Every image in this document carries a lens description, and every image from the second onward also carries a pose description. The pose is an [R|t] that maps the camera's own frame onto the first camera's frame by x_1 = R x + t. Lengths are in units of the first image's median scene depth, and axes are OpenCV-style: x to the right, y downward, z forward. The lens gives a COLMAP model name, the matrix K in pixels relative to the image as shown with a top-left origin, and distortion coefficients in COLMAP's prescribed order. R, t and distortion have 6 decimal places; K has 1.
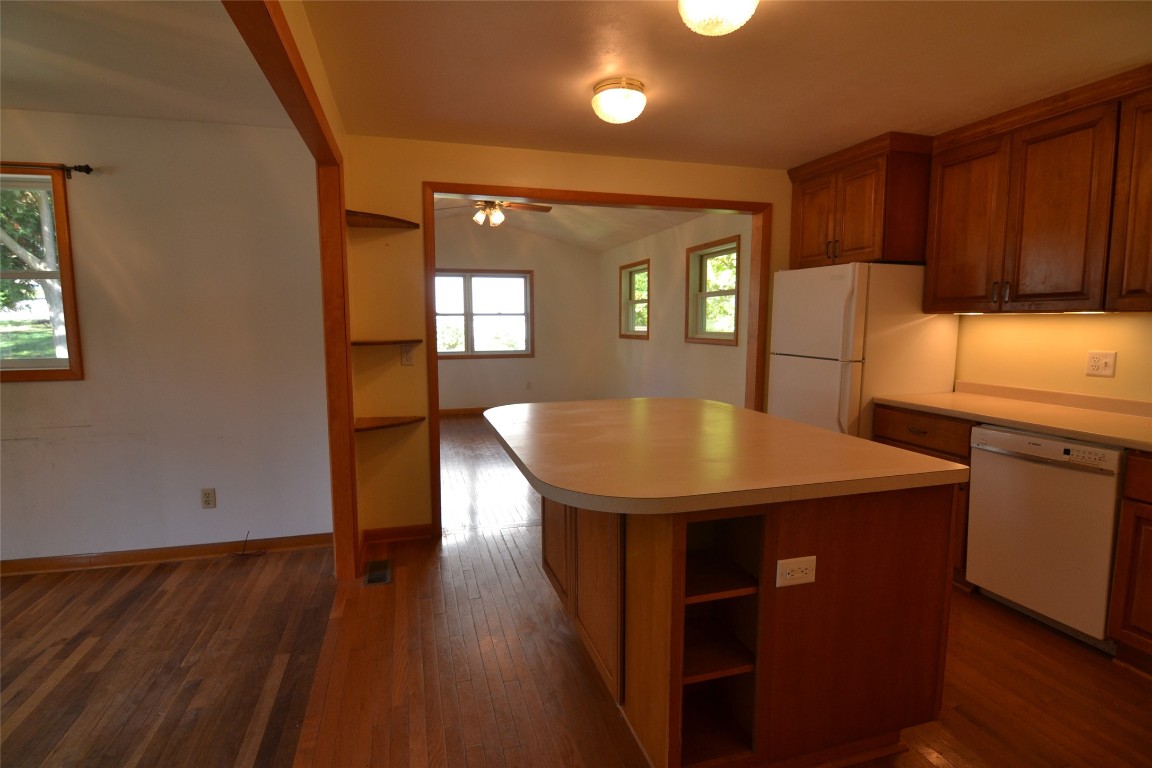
lens RADIAL K [[567.4, 0, 568.9], [0, 567.4, 386.2], [0, 0, 1]] dist [-0.009046, -0.008809]
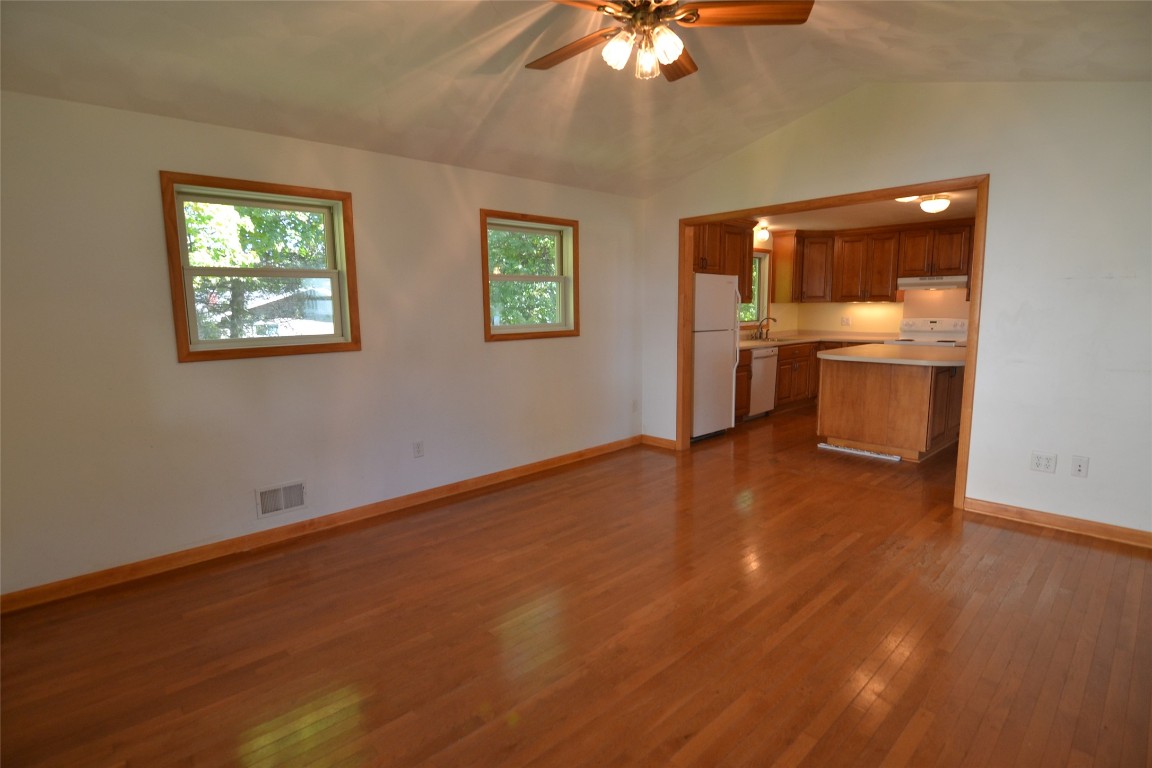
lens RADIAL K [[567.4, 0, 564.5], [0, 567.4, 383.0], [0, 0, 1]] dist [-0.009046, -0.008809]
pose [[-0.452720, -0.109179, 0.884943, -0.960488], [0.116815, 0.976659, 0.180255, -0.290905], [-0.883968, 0.184980, -0.429399, 2.481908]]
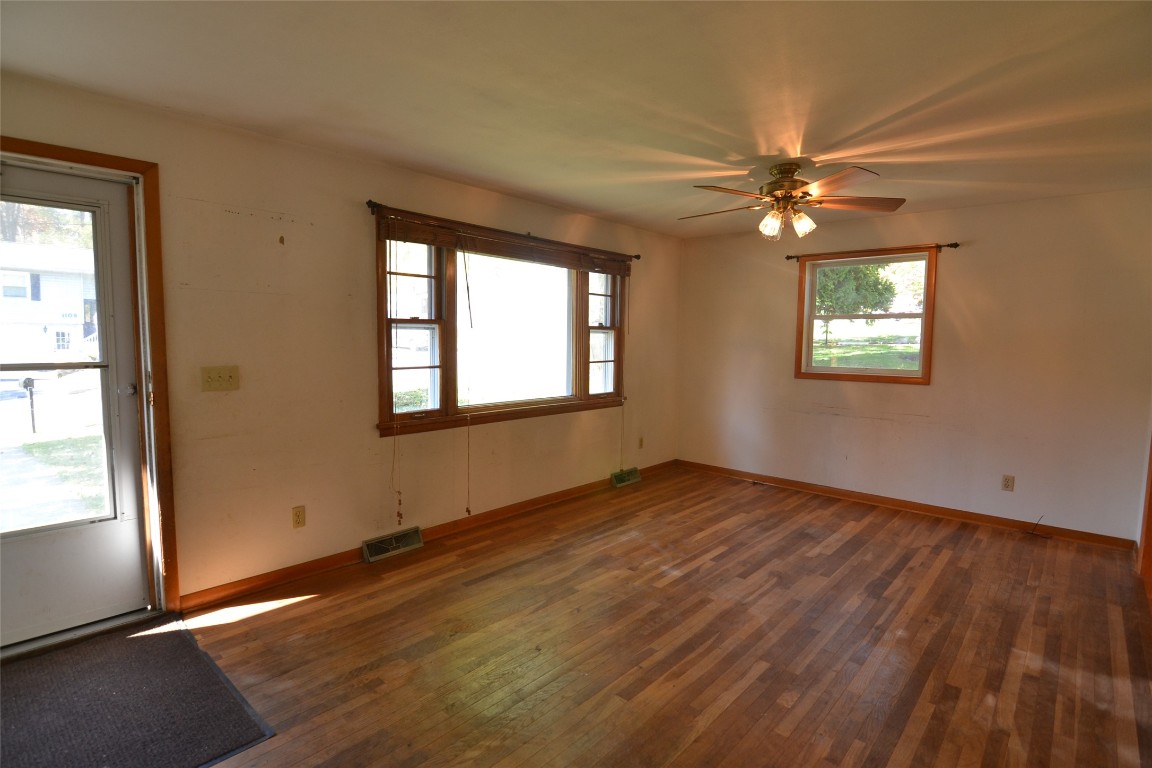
lens RADIAL K [[567.4, 0, 563.6], [0, 567.4, 389.3], [0, 0, 1]] dist [-0.009046, -0.008809]
pose [[0.519415, 0.083034, -0.850478, -0.088580], [-0.111621, 0.993333, 0.028810, 0.063491], [0.847200, 0.079967, 0.525221, -0.606885]]
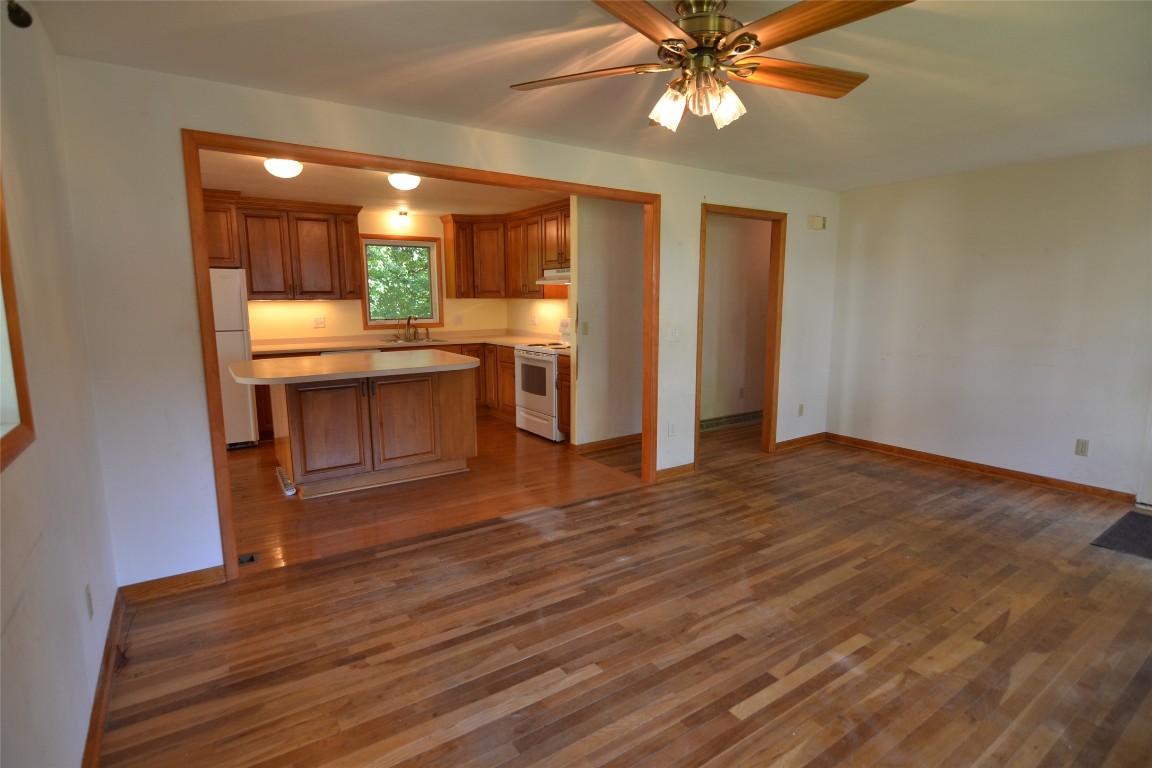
lens RADIAL K [[567.4, 0, 568.0], [0, 567.4, 387.4], [0, 0, 1]] dist [-0.009046, -0.008809]
pose [[-0.311669, -0.145753, 0.938945, -1.417427], [0.114507, 0.975202, 0.189390, -0.092584], [-0.943266, 0.166543, -0.287251, 0.675892]]
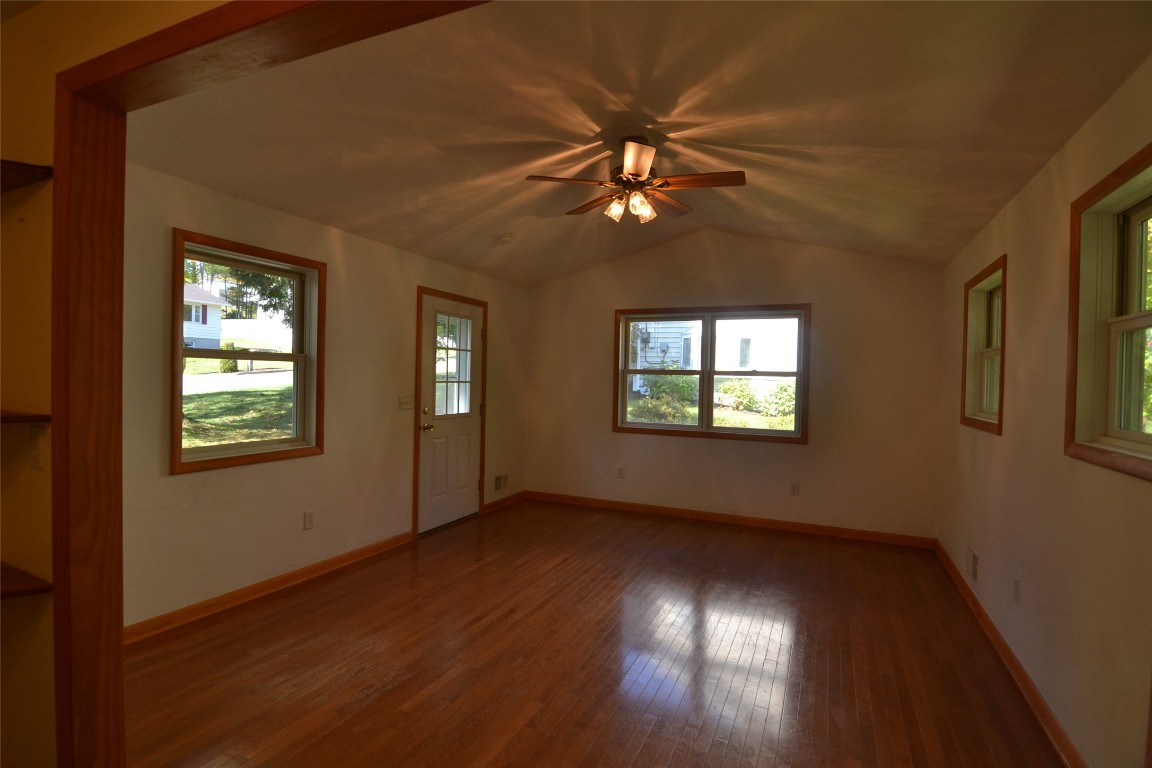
lens RADIAL K [[567.4, 0, 568.3], [0, 567.4, 384.0], [0, 0, 1]] dist [-0.009046, -0.008809]
pose [[0.762537, 0.029755, -0.646260, 0.387225], [-0.100147, 0.992329, -0.072477, -0.130351], [0.639146, 0.119987, 0.759668, 1.045352]]
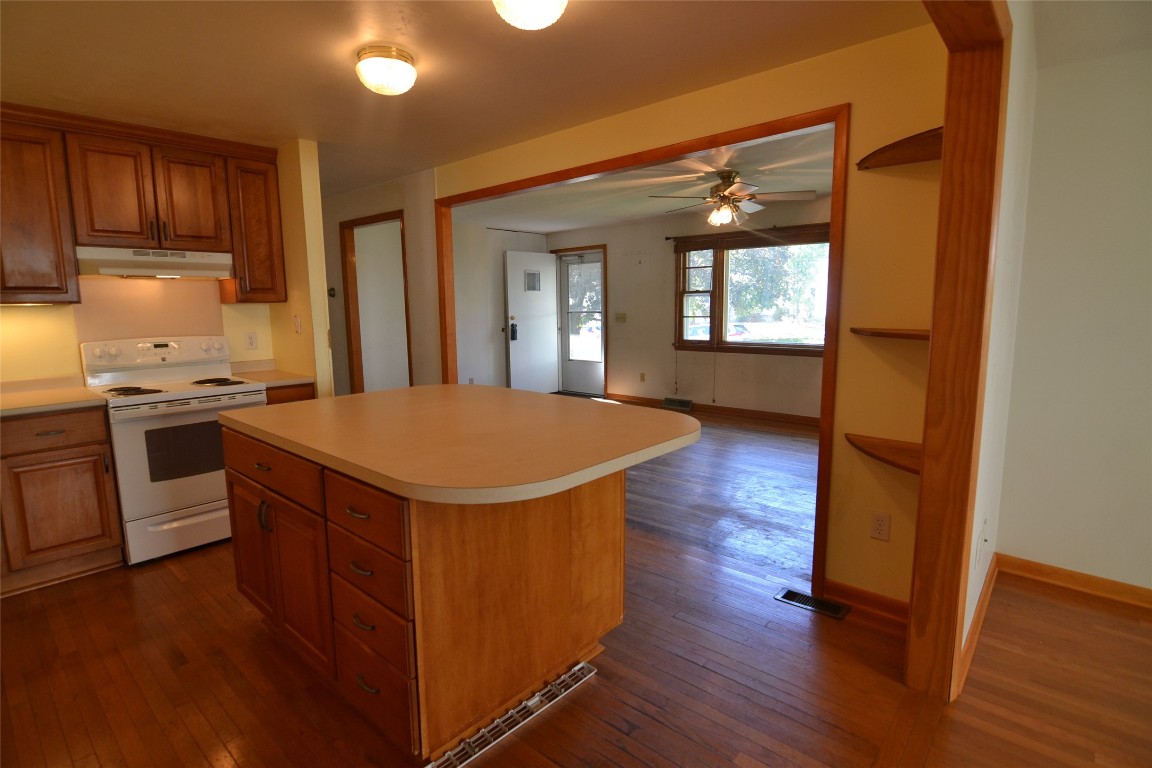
lens RADIAL K [[567.4, 0, 570.1], [0, 567.4, 385.8], [0, 0, 1]] dist [-0.009046, -0.008809]
pose [[-0.845433, 0.087749, -0.526823, 0.382077], [-0.048334, 0.969792, 0.239098, -0.166792], [0.531889, 0.227605, -0.815653, 1.433059]]
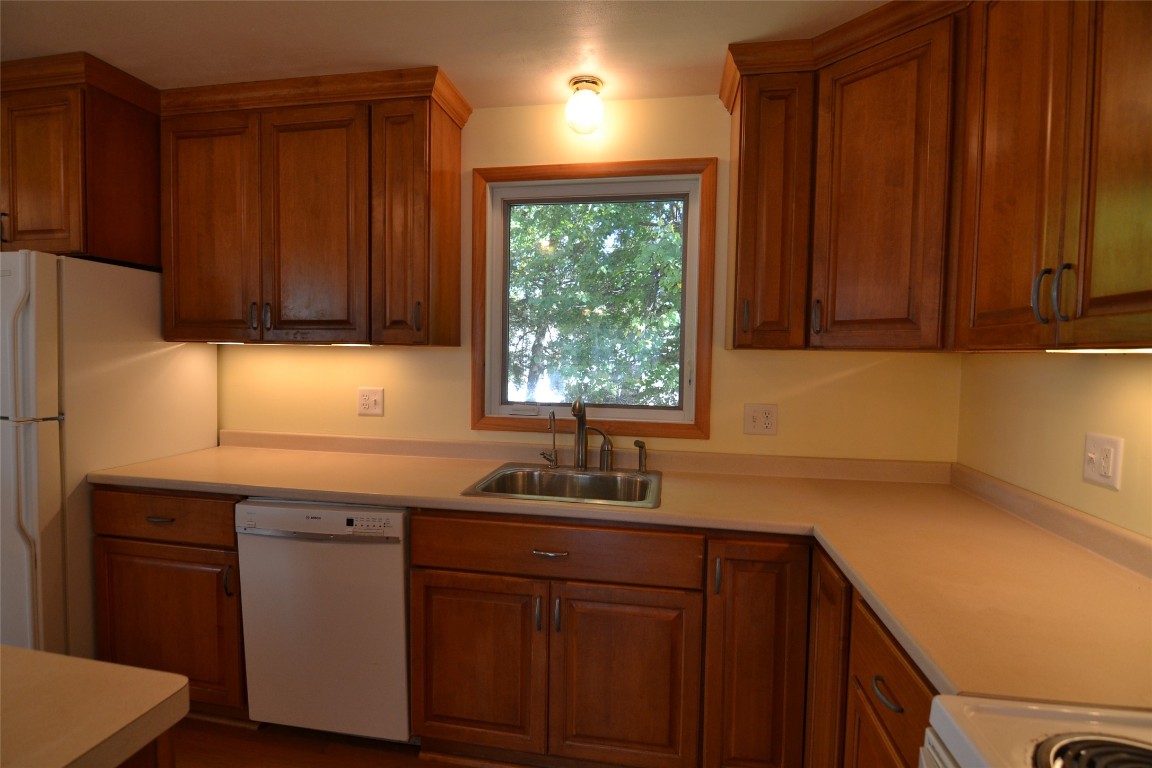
lens RADIAL K [[567.4, 0, 566.8], [0, 567.4, 384.1], [0, 0, 1]] dist [-0.009046, -0.008809]
pose [[0.441317, -0.034472, 0.896689, 0.244217], [0.084259, 0.996439, -0.003163, -0.035251], [-0.893387, 0.076950, 0.442650, 0.277695]]
